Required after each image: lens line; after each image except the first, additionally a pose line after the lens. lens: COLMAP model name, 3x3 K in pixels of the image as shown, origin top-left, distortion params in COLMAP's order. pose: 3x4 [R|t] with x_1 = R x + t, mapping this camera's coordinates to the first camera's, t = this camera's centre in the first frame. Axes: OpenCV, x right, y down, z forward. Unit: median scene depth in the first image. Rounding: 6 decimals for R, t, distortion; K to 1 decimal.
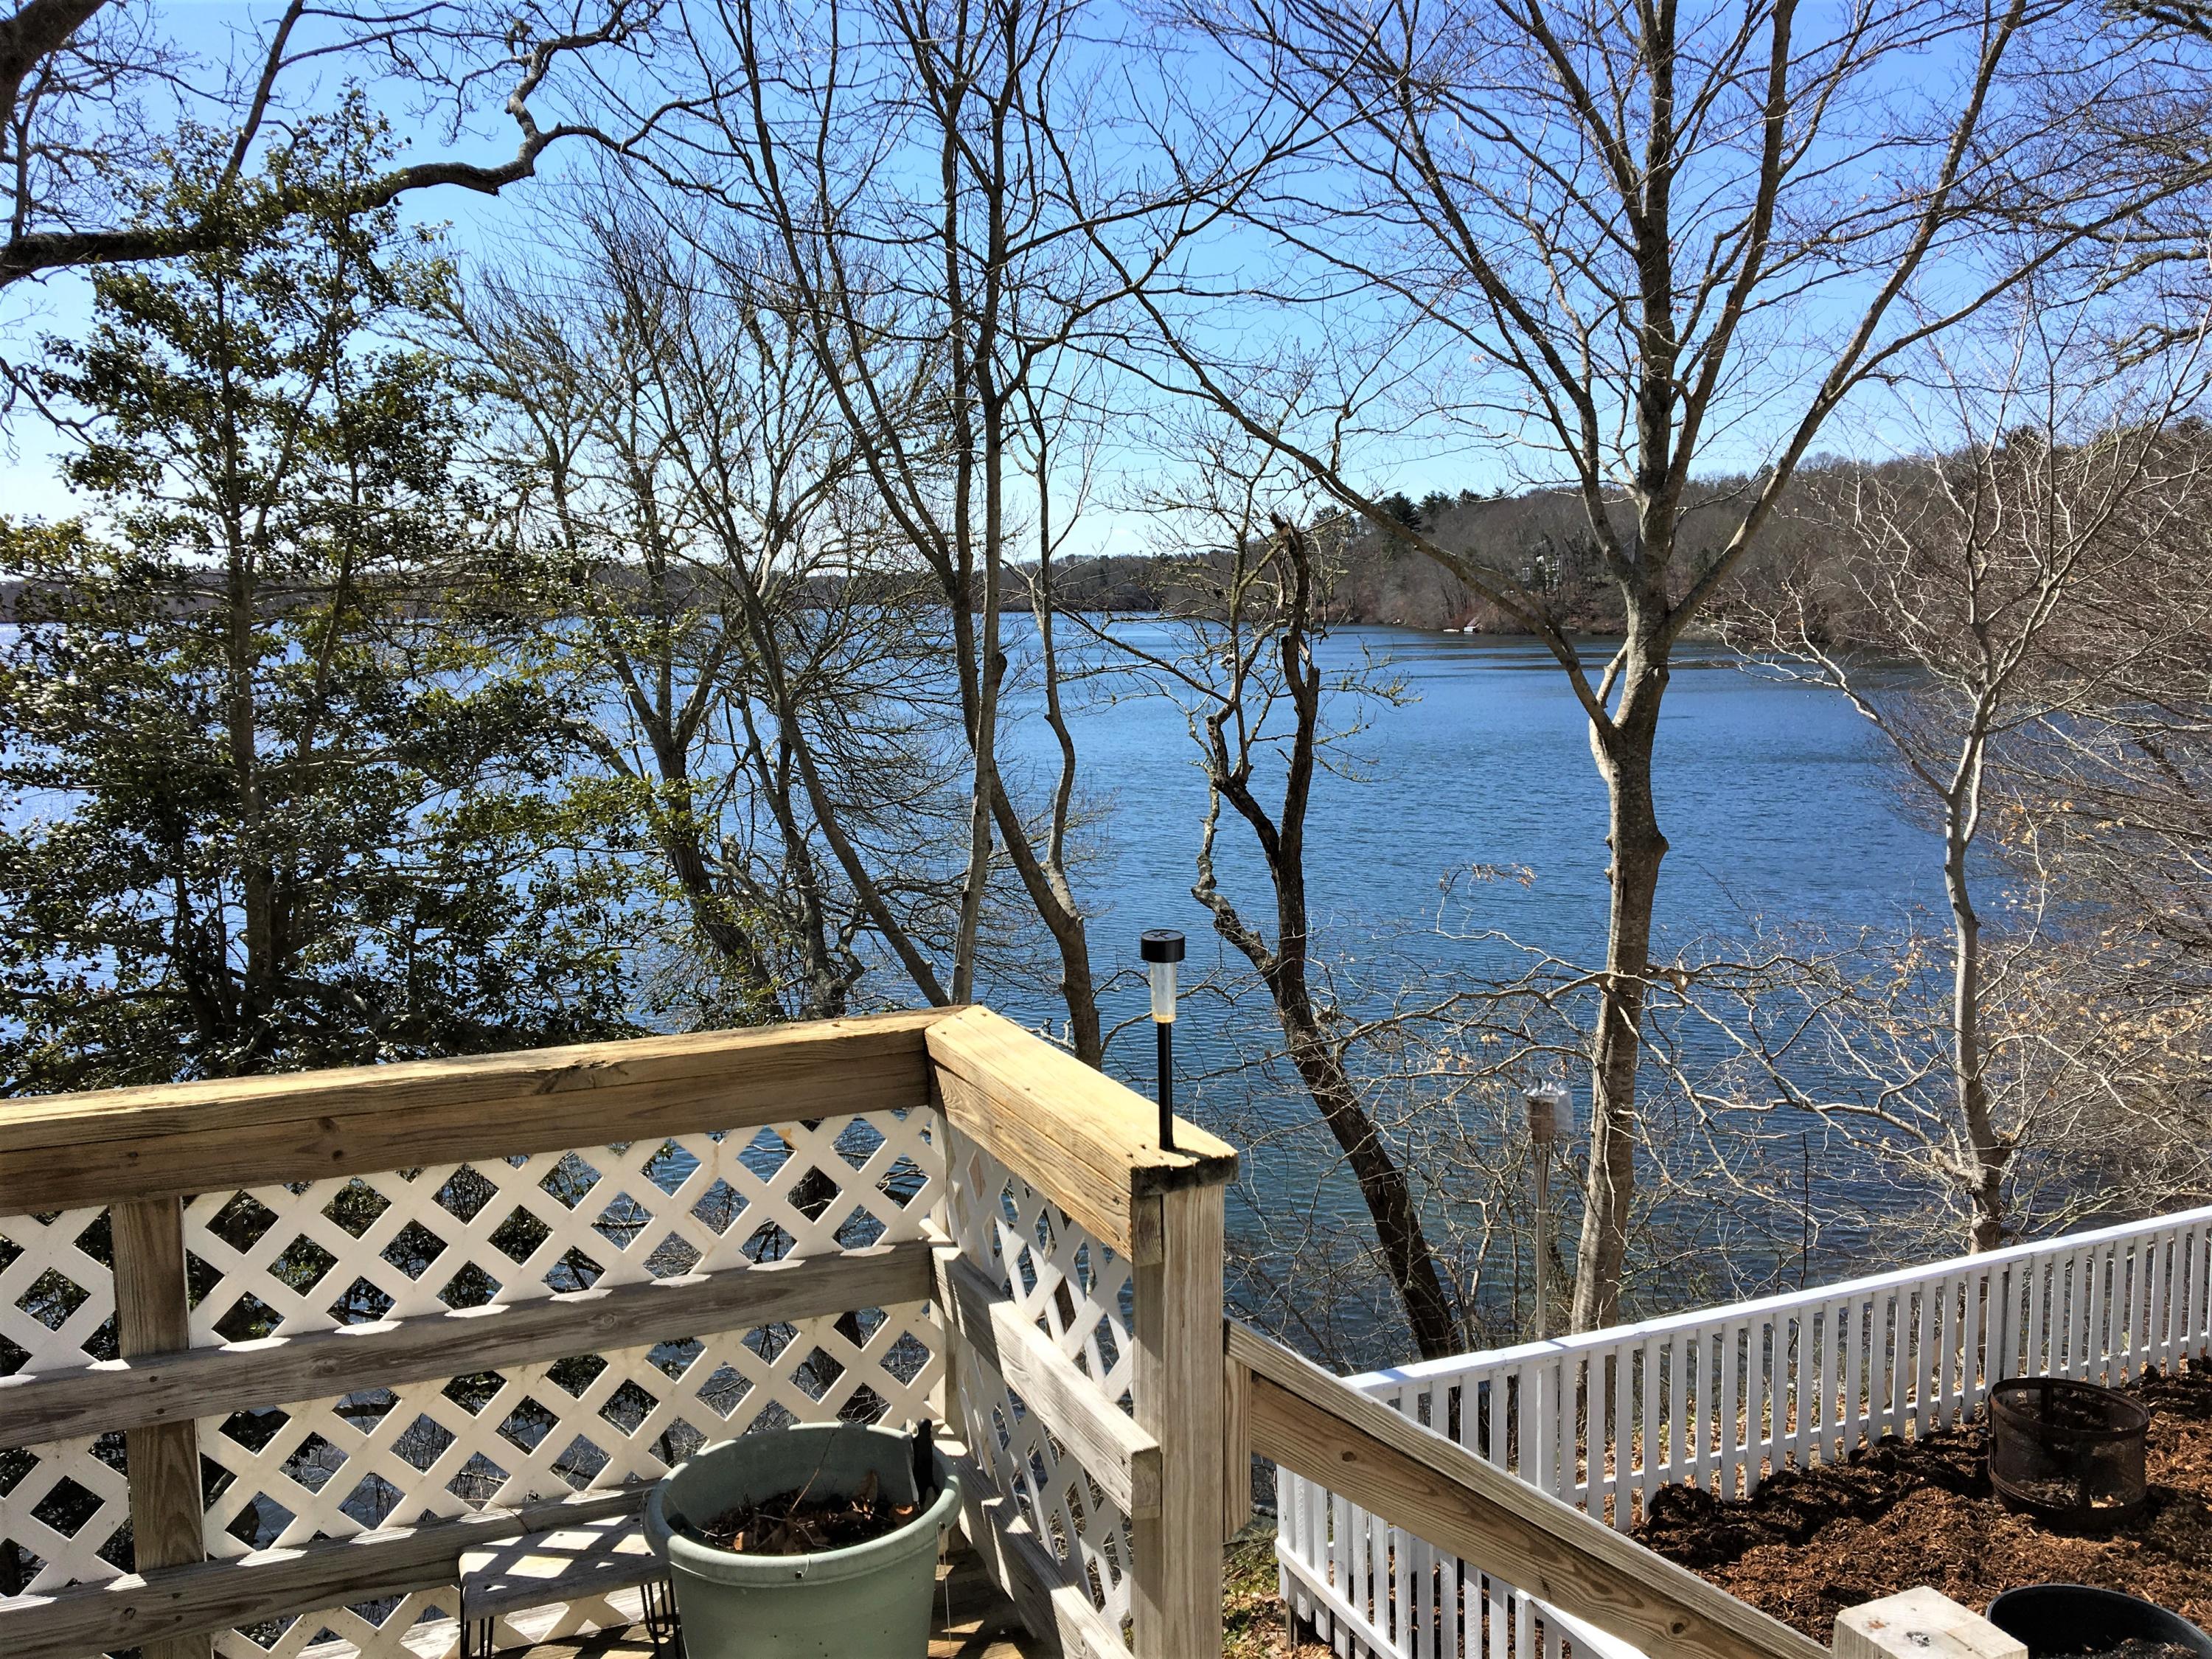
lens RADIAL K [[1854.2, 0, 1110.9], [0, 1854.2, 820.0], [0, 0, 1]] dist [0.079741, -0.112799]
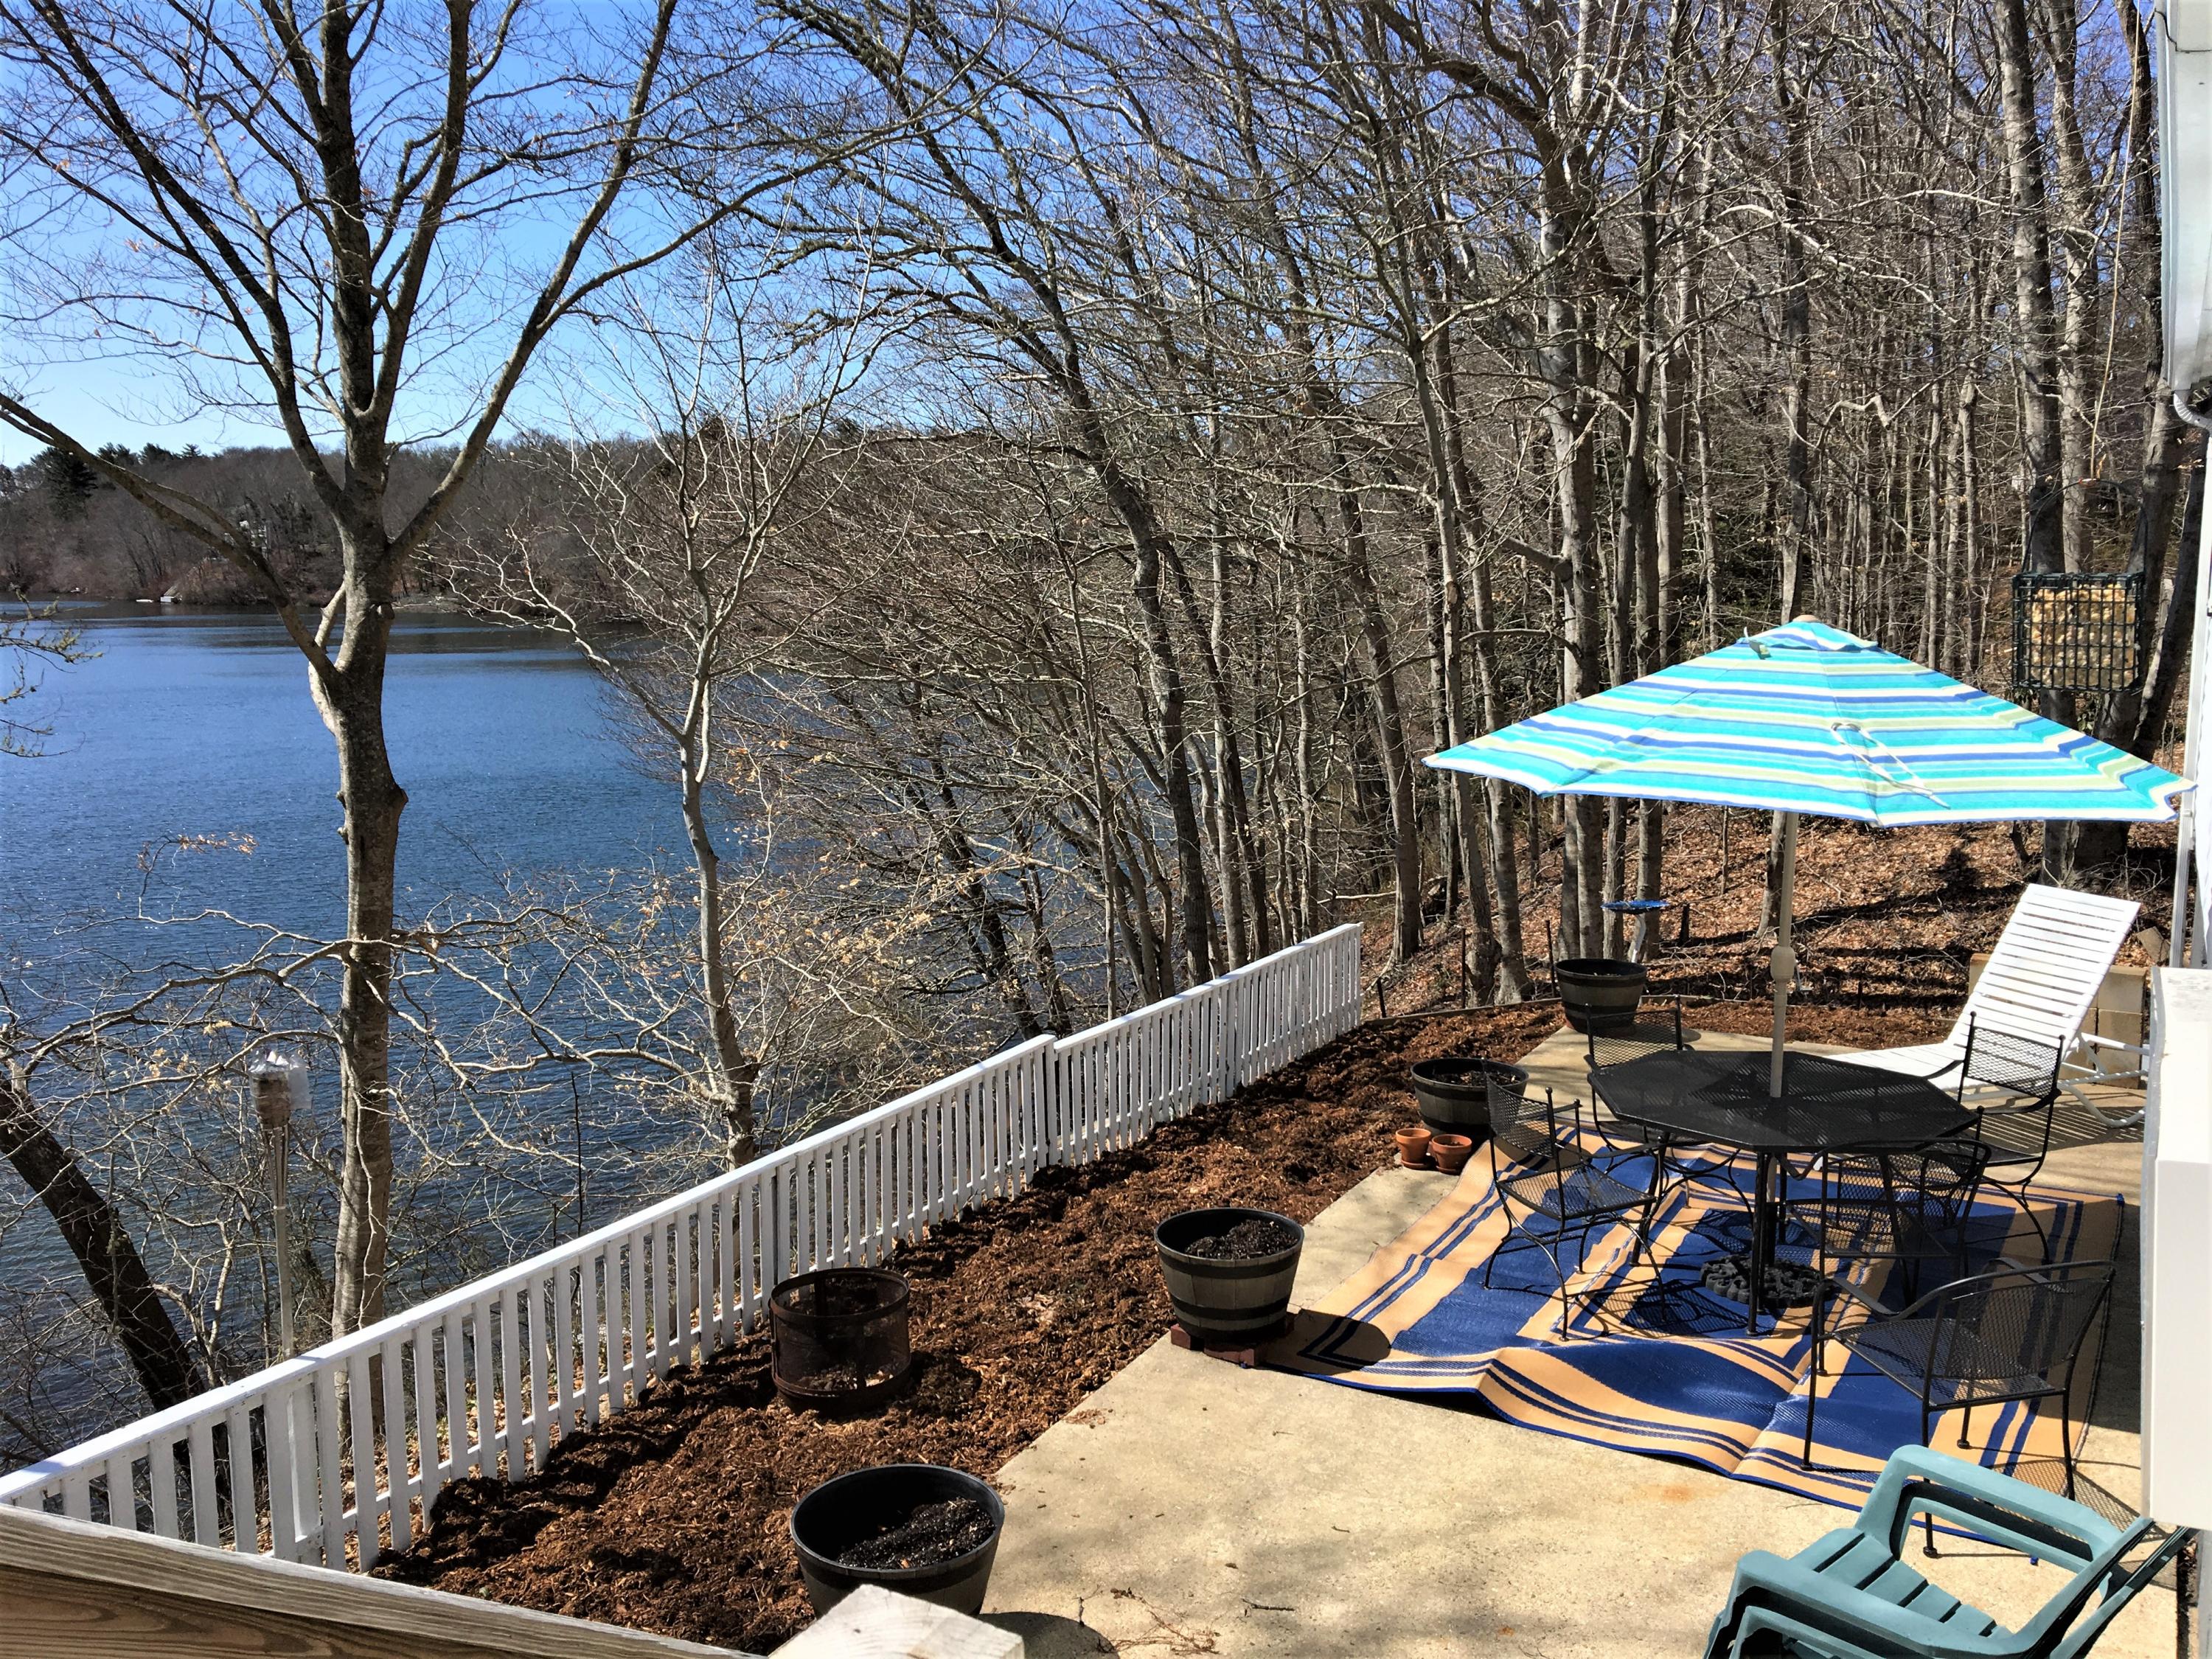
lens RADIAL K [[1854.2, 0, 1093.5], [0, 1854.2, 830.7], [0, 0, 1]] dist [0.079741, -0.112799]
pose [[0.799367, -0.069136, 0.596852, 0.014747], [0.057911, 0.997598, 0.037996, 0.014168], [-0.598046, 0.004192, 0.801451, 0.049366]]
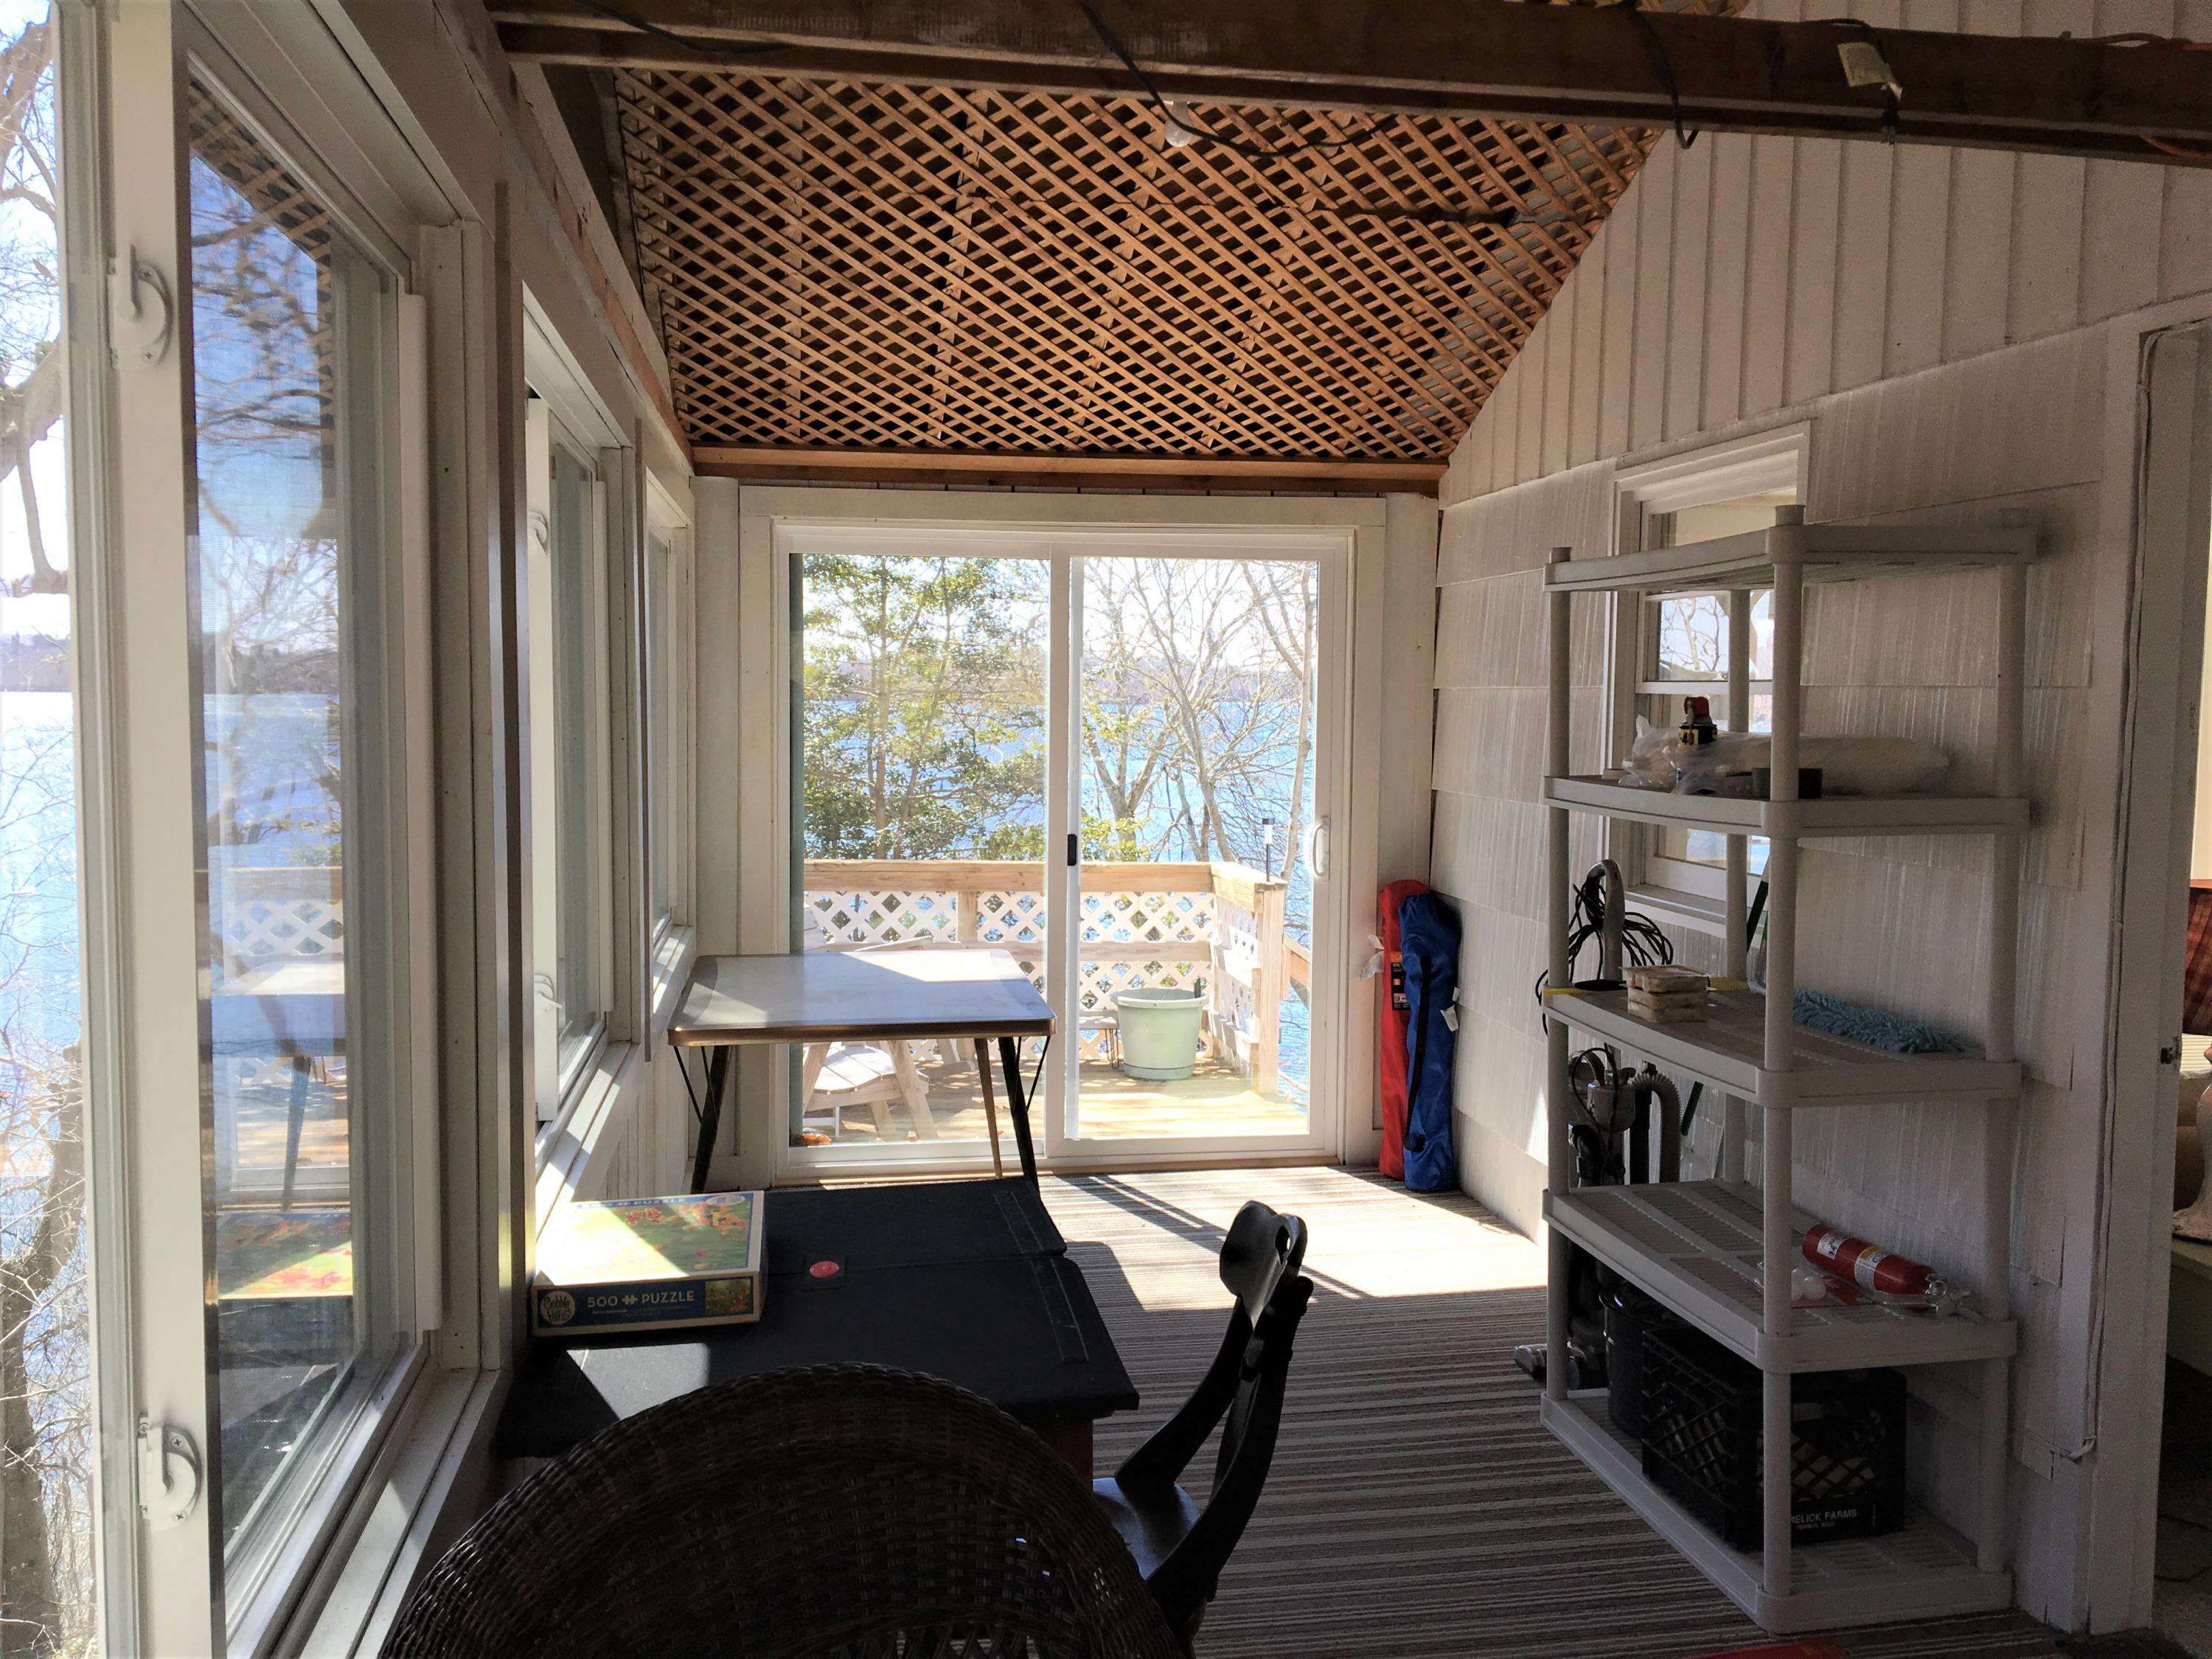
lens RADIAL K [[1854.2, 0, 1105.2], [0, 1854.2, 812.3], [0, 0, 1]] dist [0.079741, -0.112799]
pose [[0.970238, 0.041291, -0.238605, 0.101451], [-0.054360, 0.997345, -0.048448, 0.043285], [0.235971, 0.059977, 0.969907, -0.438080]]
